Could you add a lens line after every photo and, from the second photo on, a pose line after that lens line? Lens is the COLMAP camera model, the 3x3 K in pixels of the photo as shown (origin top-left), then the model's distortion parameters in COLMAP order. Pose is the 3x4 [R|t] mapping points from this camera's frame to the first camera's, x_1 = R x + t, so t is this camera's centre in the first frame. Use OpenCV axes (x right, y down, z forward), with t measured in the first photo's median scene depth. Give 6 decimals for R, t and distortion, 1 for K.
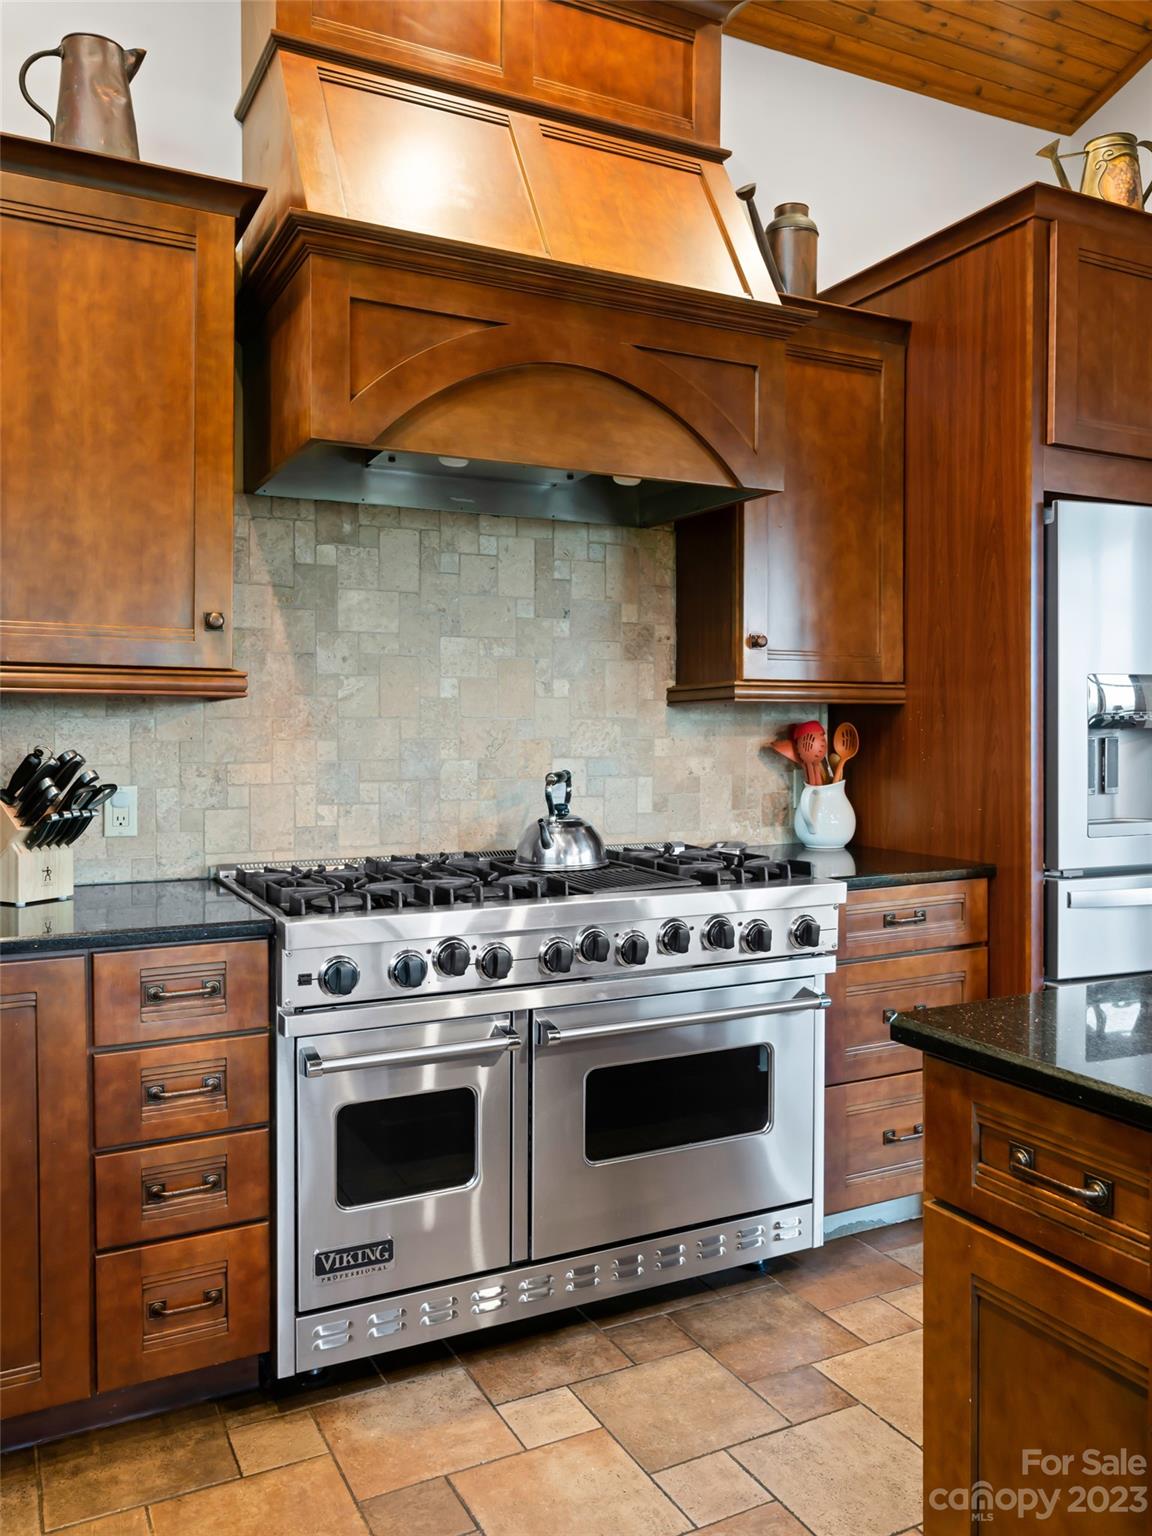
lens RADIAL K [[1197.3, 0, 581.8], [0, 1197.3, 753.9], [0, 0, 1]] dist [-0.003803, 0.005930]
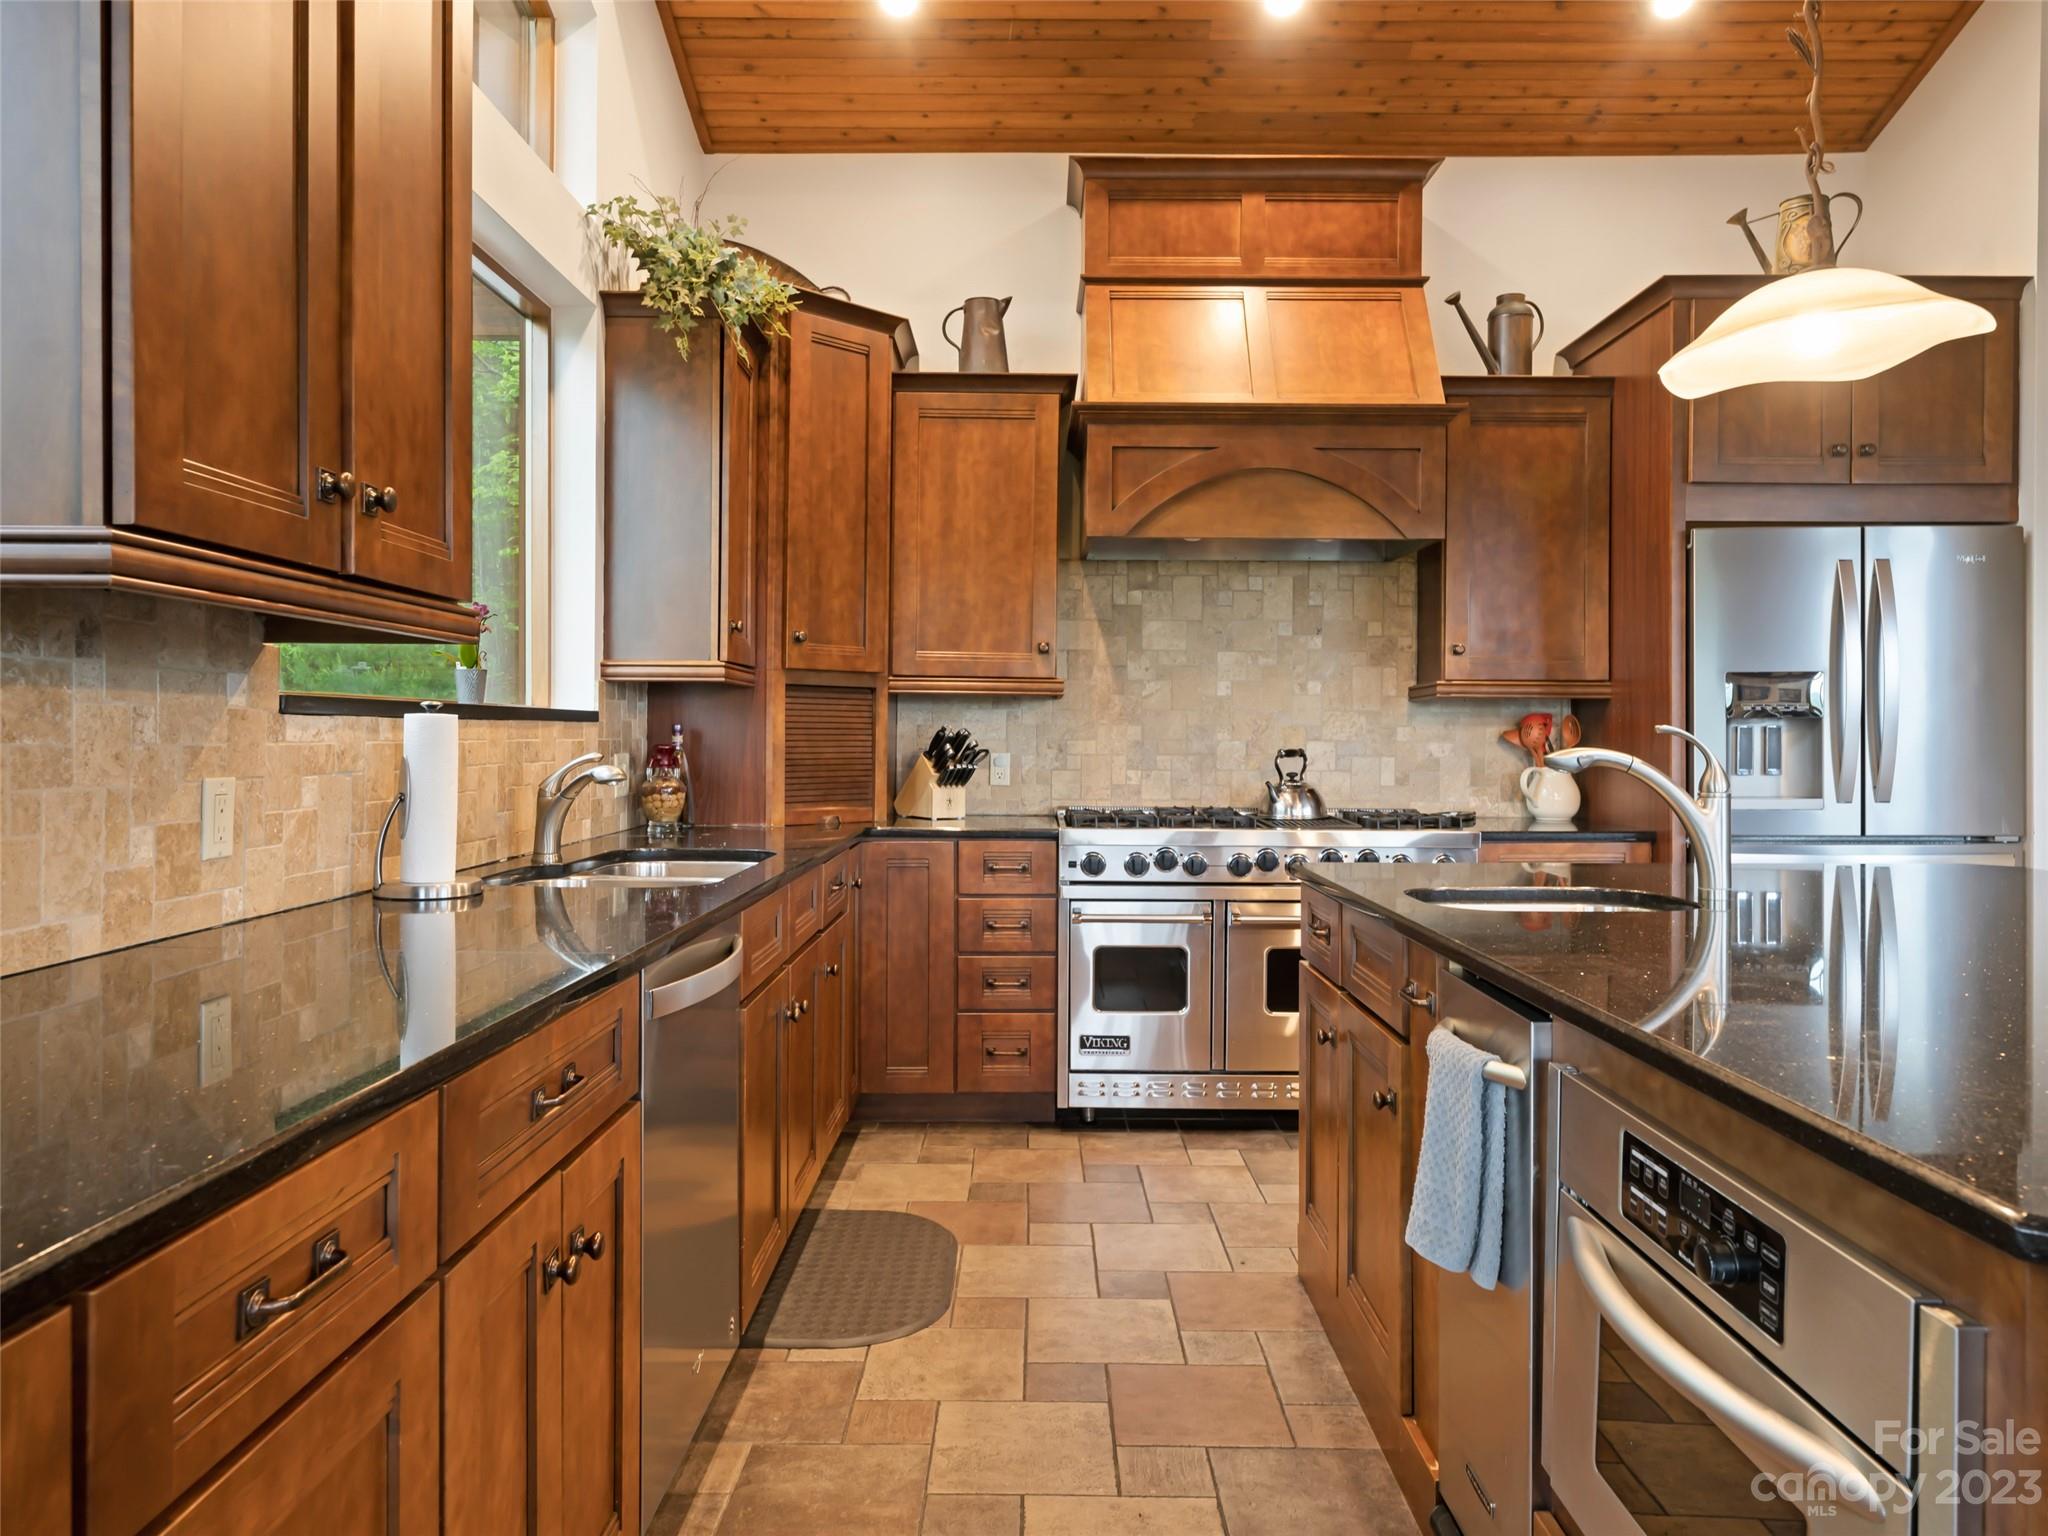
lens RADIAL K [[1501.1, 0, 1024.0], [0, 1501.1, 768.0], [0, 0, 1]] dist [-0.001402, -0.001016]
pose [[0.884244, 0.015478, -0.466769, 0.530347], [-0.017218, 0.999852, 0.000538, 0.042502], [0.466708, 0.007561, 0.884379, -0.683884]]
